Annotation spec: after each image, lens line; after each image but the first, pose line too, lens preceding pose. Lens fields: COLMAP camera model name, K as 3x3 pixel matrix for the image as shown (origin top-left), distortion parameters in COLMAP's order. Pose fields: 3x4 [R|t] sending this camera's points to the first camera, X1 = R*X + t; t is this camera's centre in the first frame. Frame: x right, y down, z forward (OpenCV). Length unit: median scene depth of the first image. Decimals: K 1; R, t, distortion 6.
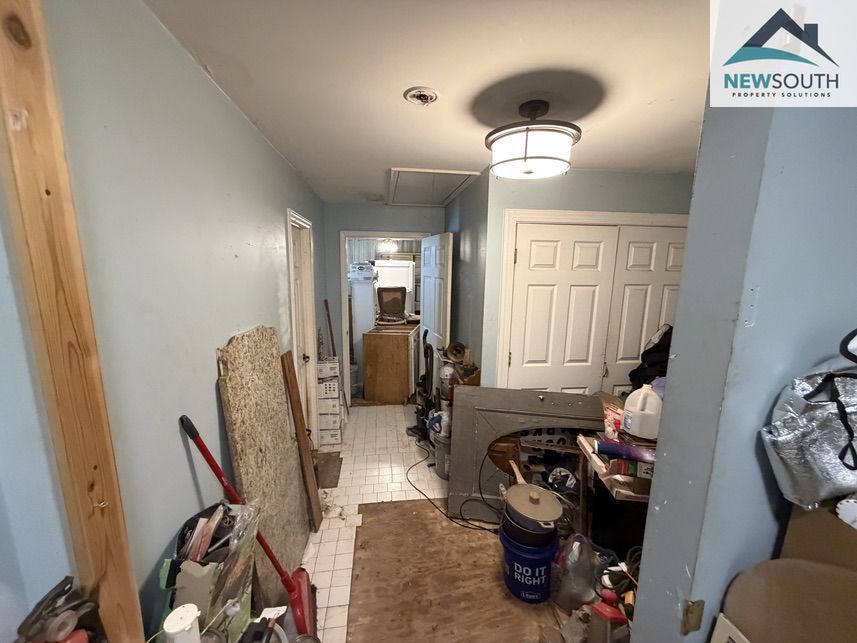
lens RADIAL K [[341.0, 0, 425.2], [0, 341.0, 321.0], [0, 0, 1]] dist [-0.000979, 0.000537]
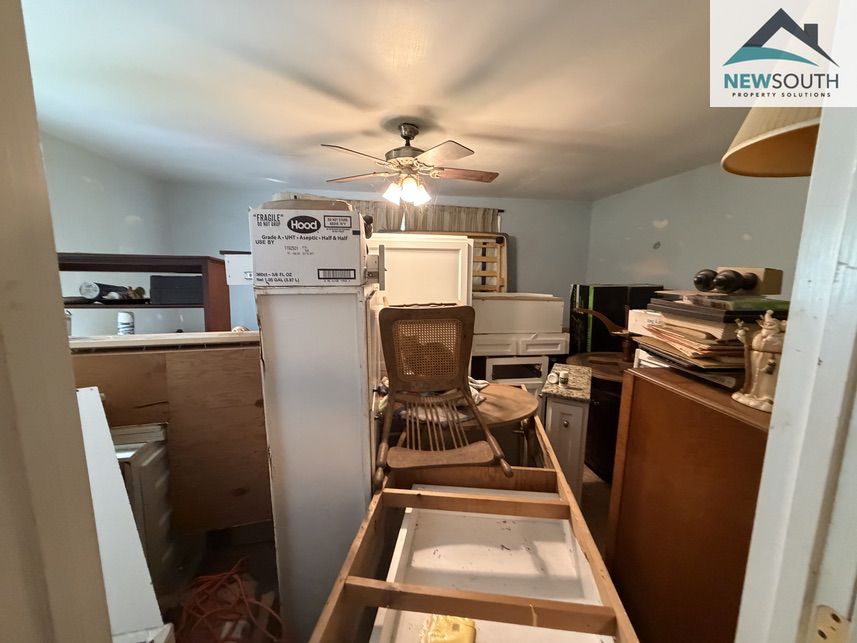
lens RADIAL K [[341.0, 0, 428.9], [0, 341.0, 319.3], [0, 0, 1]] dist [-0.000979, 0.000537]
pose [[0.999863, -0.006140, 0.015358, -0.288008], [0.006485, 0.999724, -0.022564, -0.229133], [-0.015215, 0.022660, 0.999627, 1.972446]]
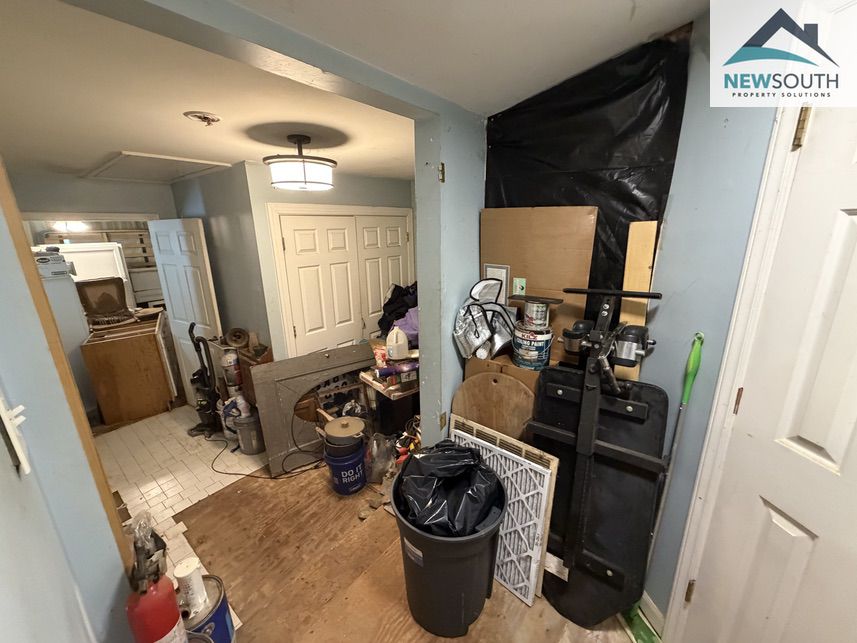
lens RADIAL K [[341.0, 0, 426.1], [0, 341.0, 319.6], [0, 0, 1]] dist [-0.000979, 0.000537]
pose [[0.717958, -0.207161, 0.664545, -0.276021], [0.141956, 0.978200, 0.151573, -0.061221], [-0.681458, -0.014487, 0.731714, -0.237450]]
